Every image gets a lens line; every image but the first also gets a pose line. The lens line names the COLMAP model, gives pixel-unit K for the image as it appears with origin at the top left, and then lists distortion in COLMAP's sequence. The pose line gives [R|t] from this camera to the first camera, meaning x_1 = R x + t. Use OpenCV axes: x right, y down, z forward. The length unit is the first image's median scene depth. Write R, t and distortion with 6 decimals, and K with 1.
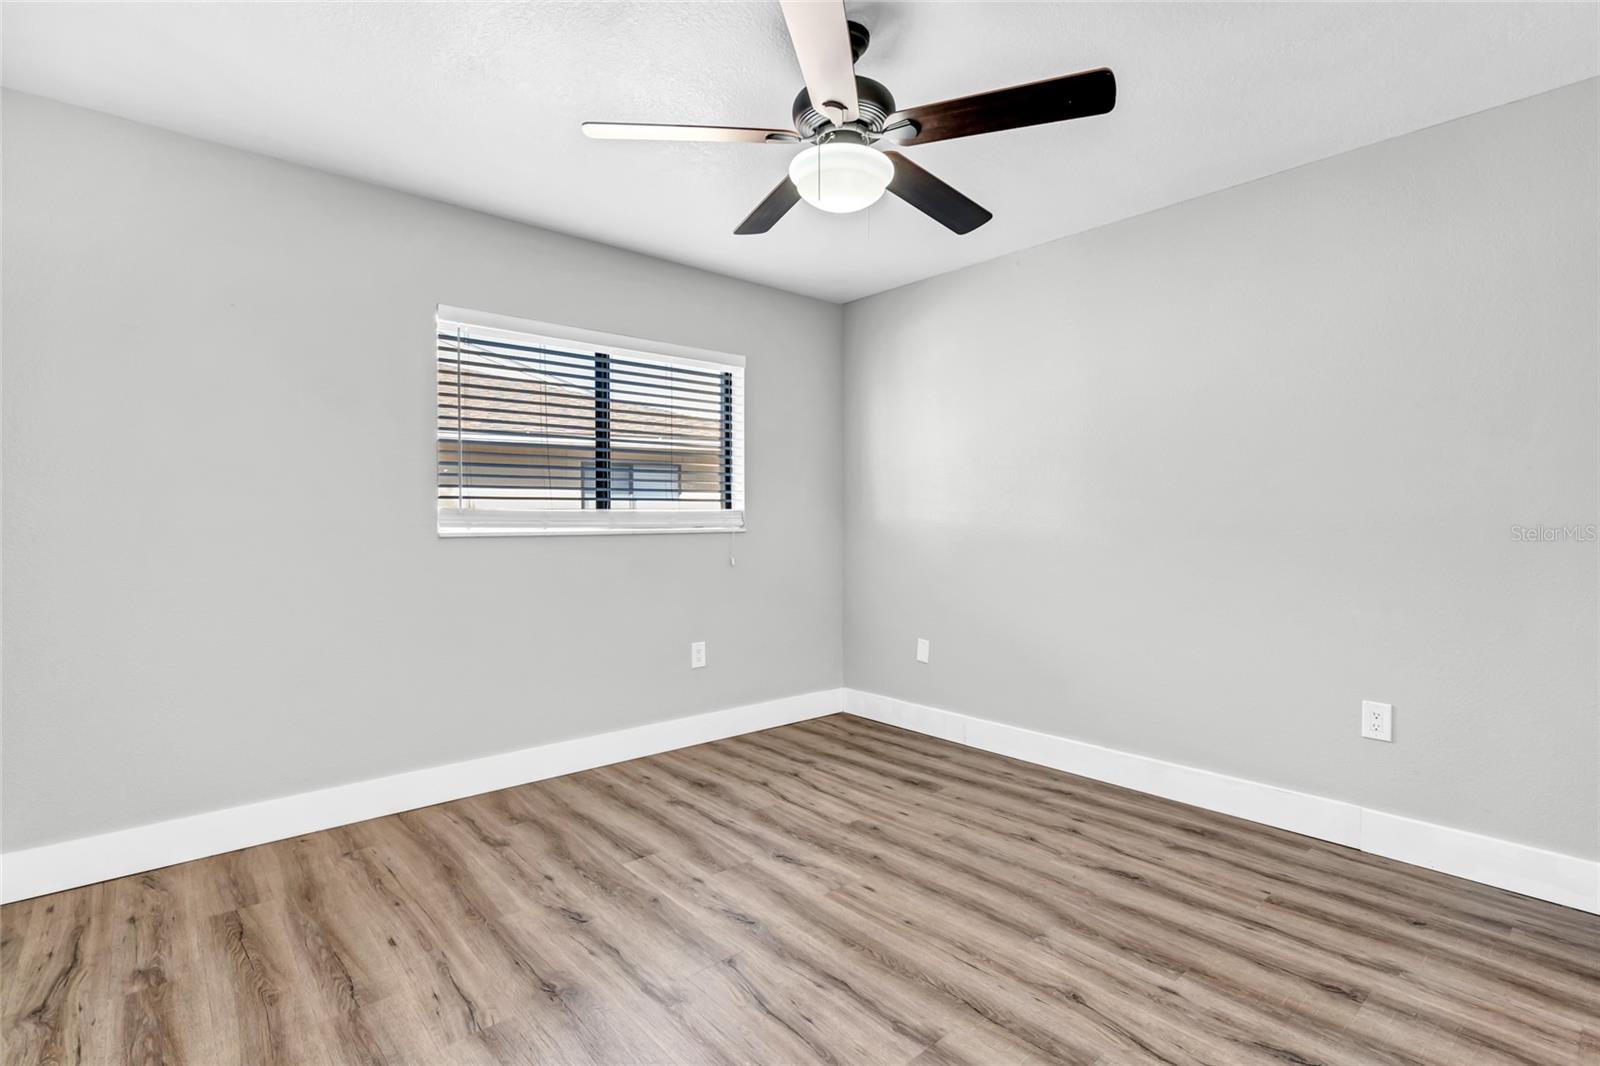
lens RADIAL K [[765.4, 0, 802.7], [0, 765.4, 534.3], [0, 0, 1]] dist [-0.000694, 0.000104]
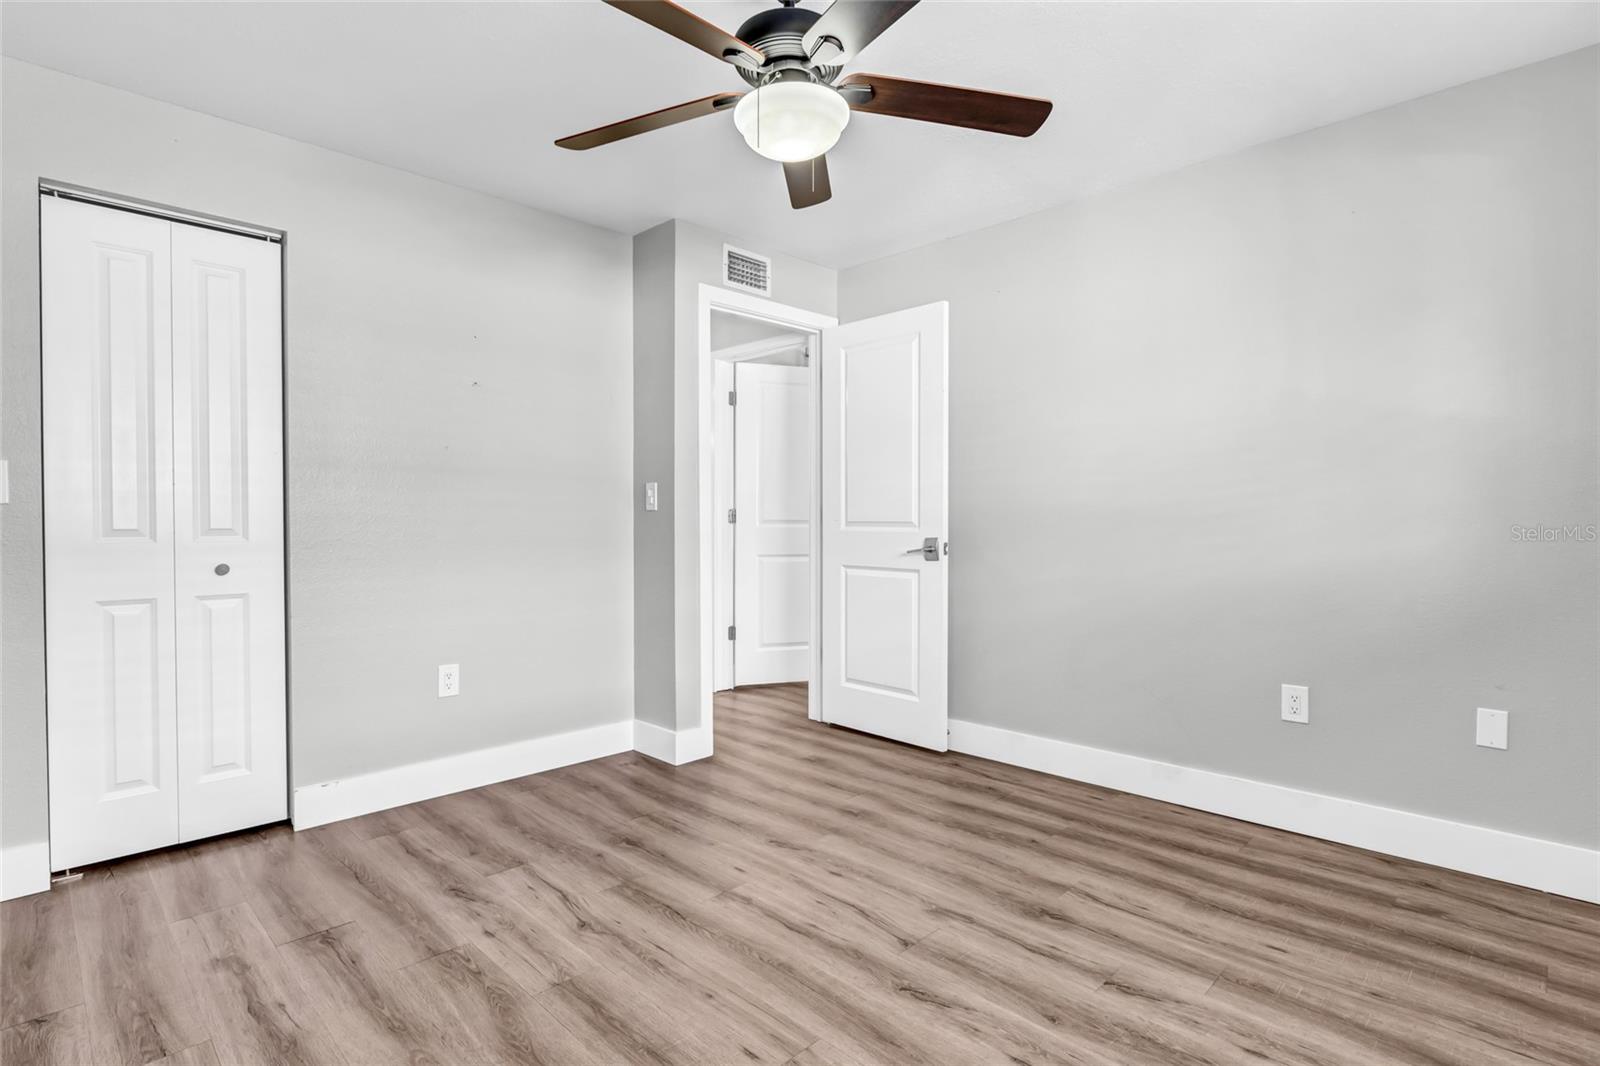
lens RADIAL K [[765.4, 0, 801.8], [0, 765.4, 527.6], [0, 0, 1]] dist [-0.000694, 0.000104]
pose [[-0.997905, 0.003505, -0.064598, 0.100262], [0.001649, 0.999585, 0.028772, -0.004619], [0.064672, 0.028605, -0.997497, 1.956960]]
